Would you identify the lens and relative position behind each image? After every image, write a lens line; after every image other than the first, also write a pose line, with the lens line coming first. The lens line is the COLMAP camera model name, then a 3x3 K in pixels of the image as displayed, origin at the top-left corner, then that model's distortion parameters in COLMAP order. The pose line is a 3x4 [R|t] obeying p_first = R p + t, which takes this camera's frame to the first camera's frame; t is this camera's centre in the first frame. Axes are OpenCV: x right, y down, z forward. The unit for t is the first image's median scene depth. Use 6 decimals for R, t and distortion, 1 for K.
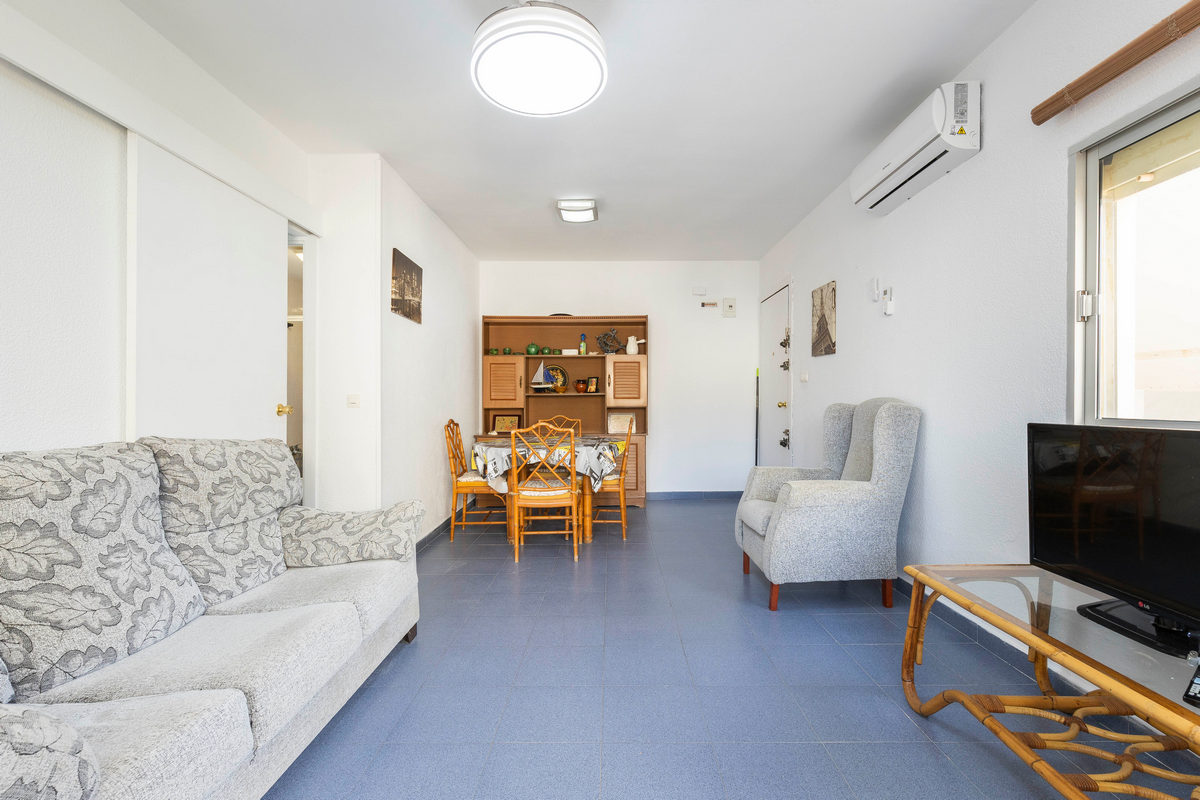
lens RADIAL K [[550.4, 0, 598.1], [0, 550.4, 403.5], [0, 0, 1]] dist [0.003530, 0.000471]
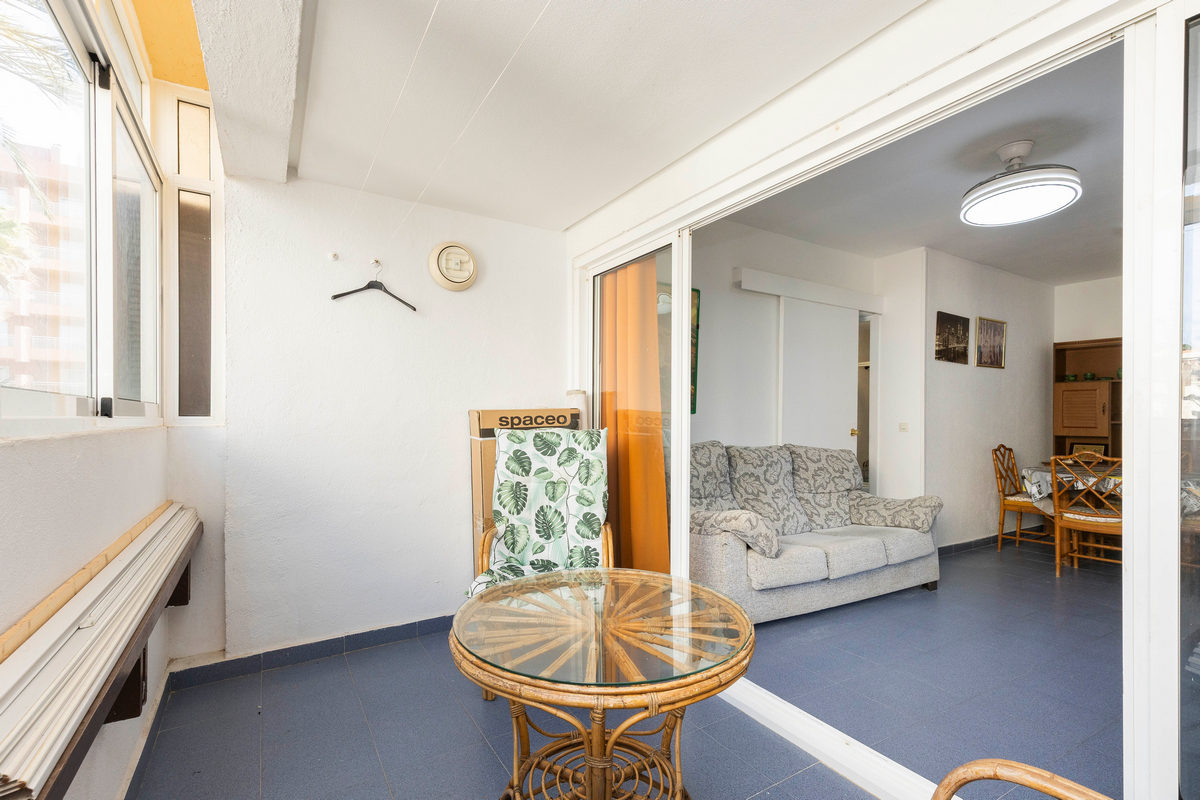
lens RADIAL K [[550.4, 0, 598.1], [0, 550.4, 403.5], [0, 0, 1]] dist [0.003530, 0.000471]
pose [[0.548329, -0.014063, -0.836144, 0.456379], [-0.017628, 0.999442, -0.028370, -0.017592], [0.836077, 0.030296, 0.547775, -0.634684]]
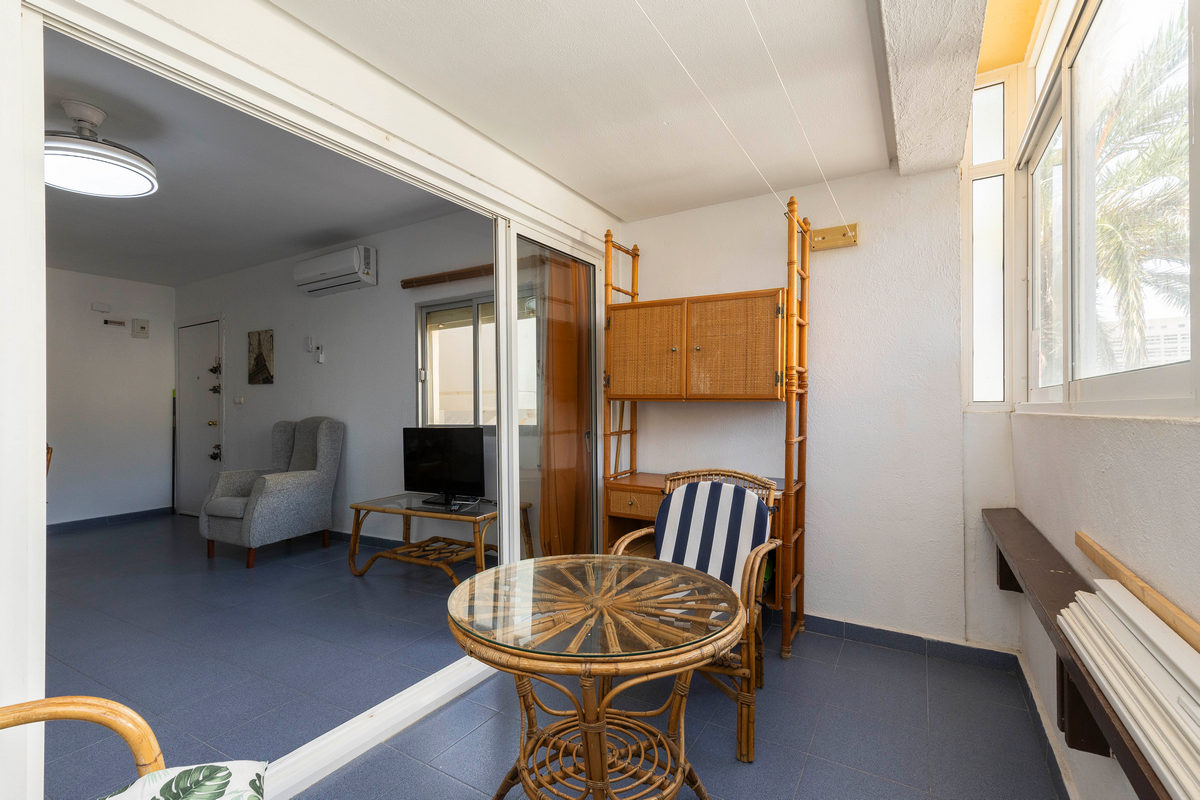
lens RADIAL K [[521.4, 0, 600.0], [0, 521.4, 400.0], [0, 0, 1]] dist [0.003256, 0.000164]
pose [[0.489174, 0.010668, 0.872121, -0.551503], [0.020664, 0.999503, -0.023817, -0.008923], [-0.871941, 0.029672, 0.488710, -0.598999]]
